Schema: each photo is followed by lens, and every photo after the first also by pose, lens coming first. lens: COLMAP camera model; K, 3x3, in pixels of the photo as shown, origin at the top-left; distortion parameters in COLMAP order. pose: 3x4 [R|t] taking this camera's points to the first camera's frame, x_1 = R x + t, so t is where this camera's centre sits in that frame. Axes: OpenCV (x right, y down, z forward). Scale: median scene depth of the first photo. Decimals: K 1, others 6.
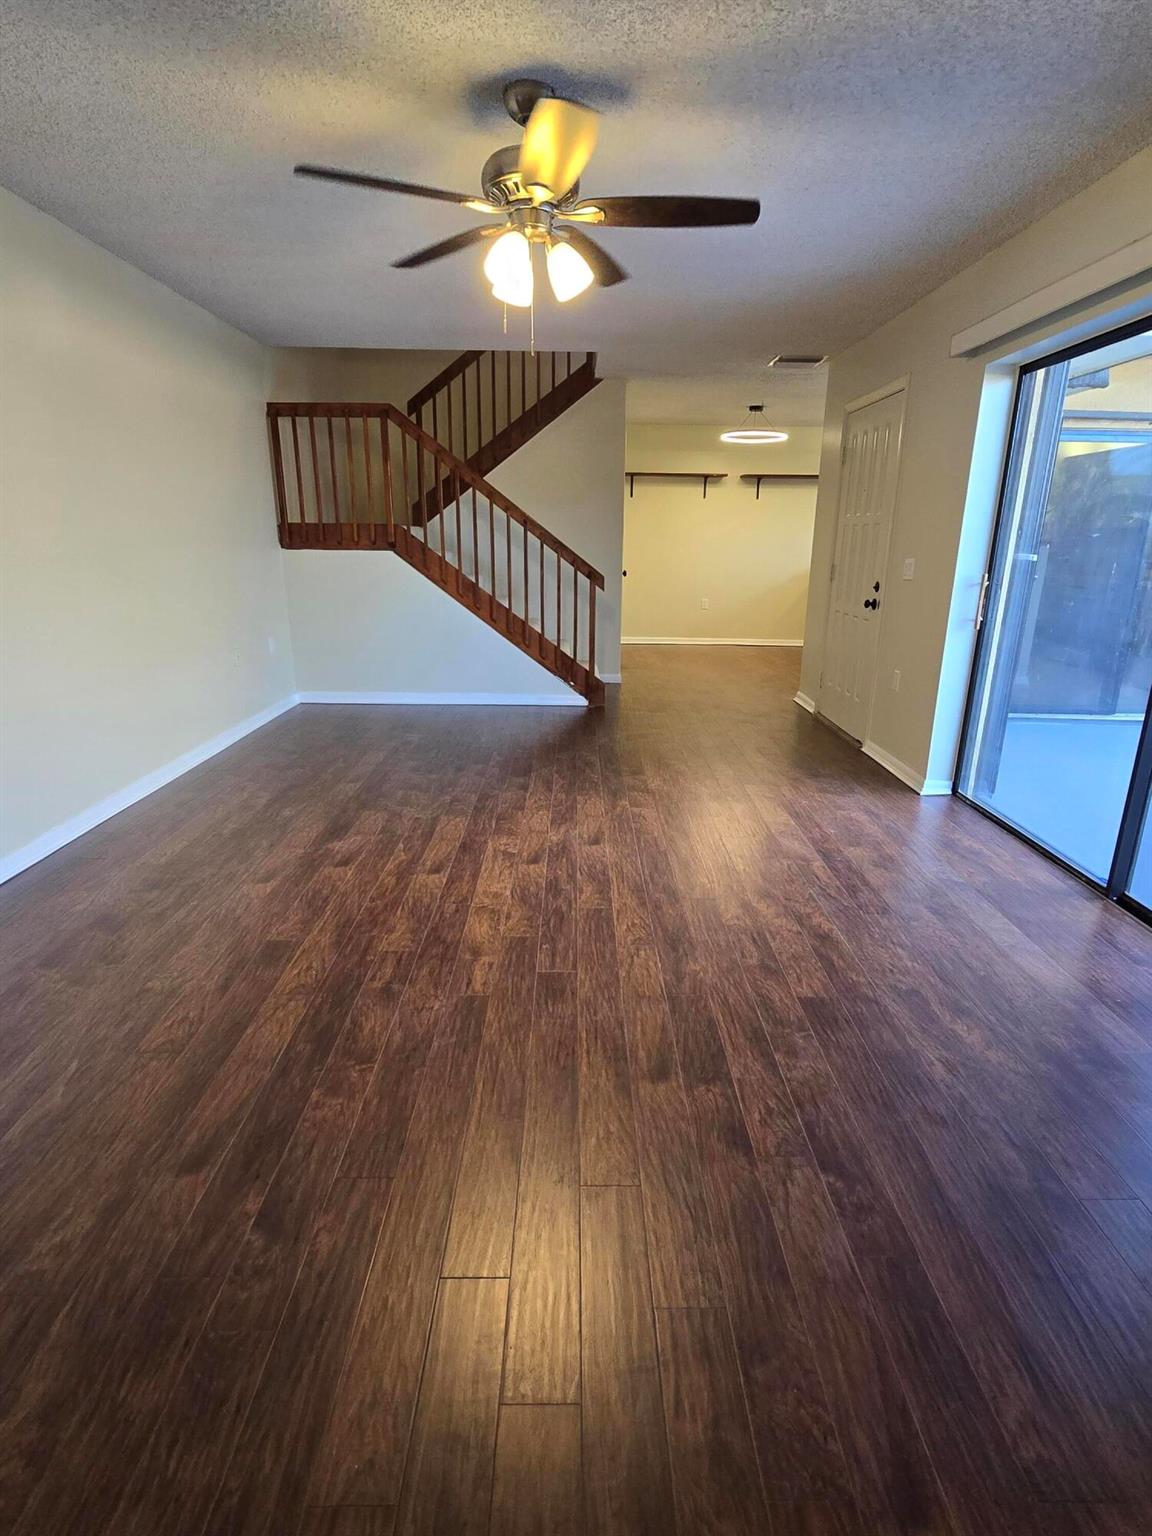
lens RADIAL K [[776.7, 0, 579.7], [0, 776.7, 772.7], [0, 0, 1]] dist [0.001839, 0.001941]
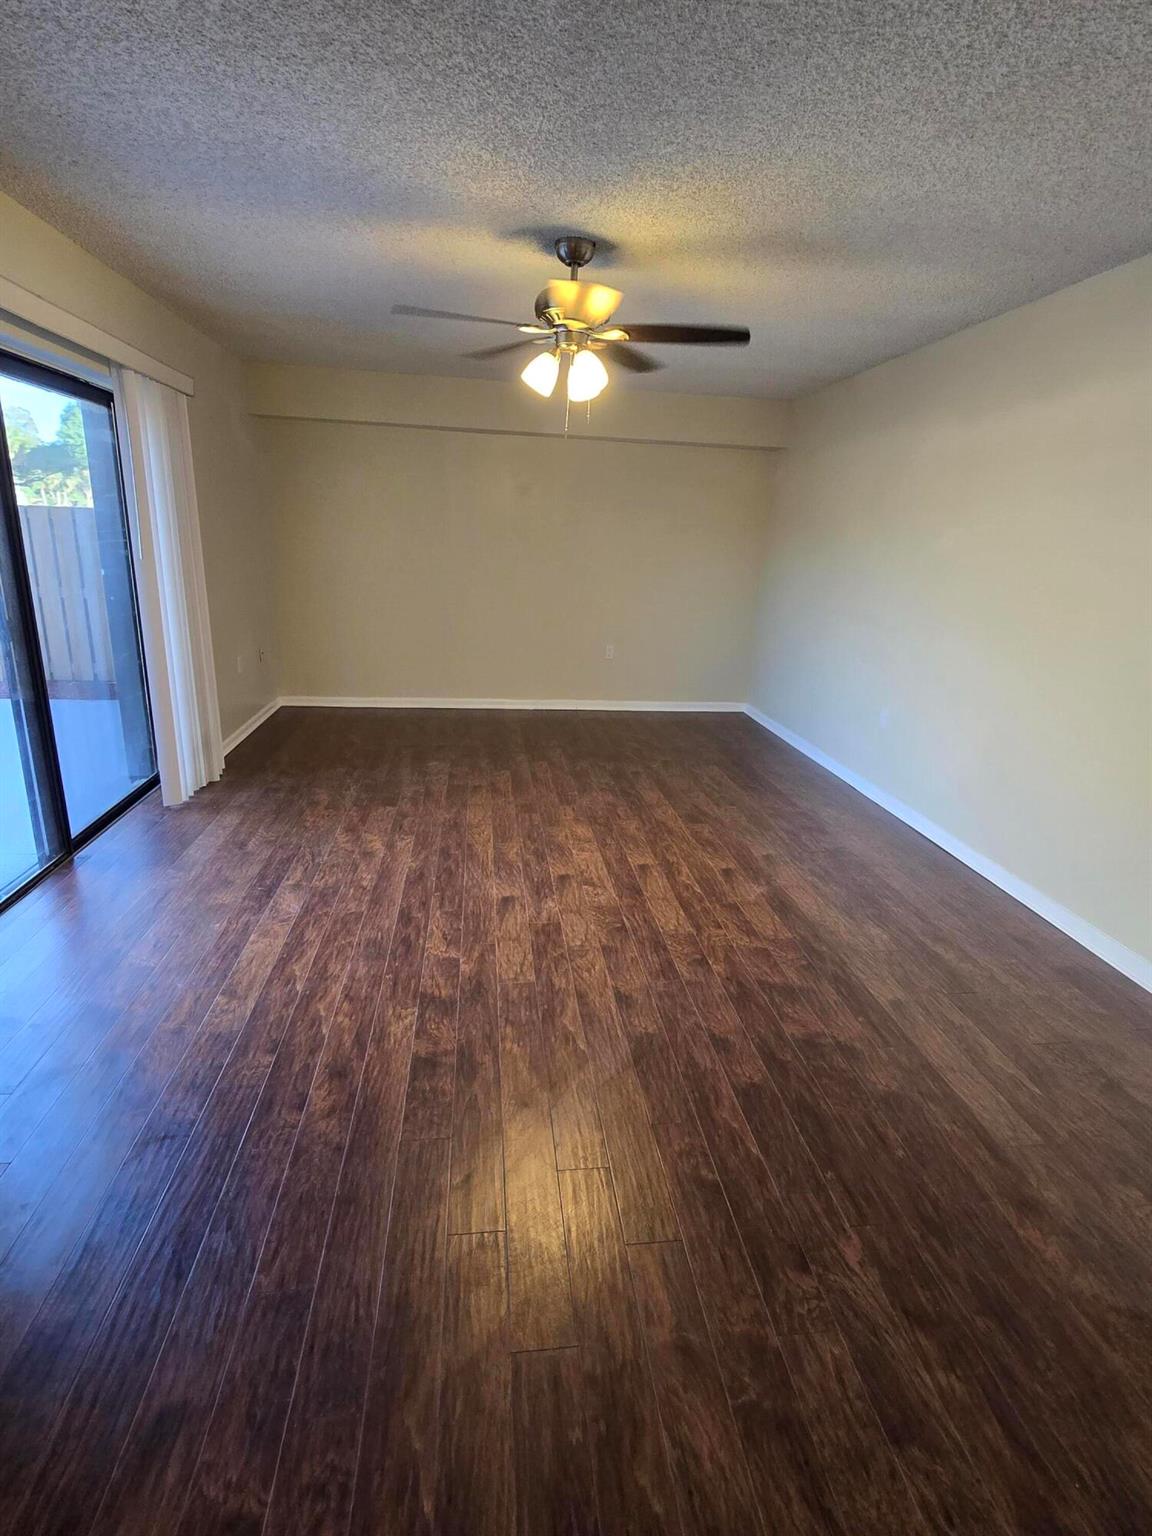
lens RADIAL K [[776.7, 0, 582.1], [0, 776.7, 765.0], [0, 0, 1]] dist [0.001839, 0.001941]
pose [[-0.991222, -0.019826, -0.130709, 0.062434], [-0.089130, 0.830424, 0.549956, -0.642942], [0.097641, 0.556779, -0.824902, 1.890180]]
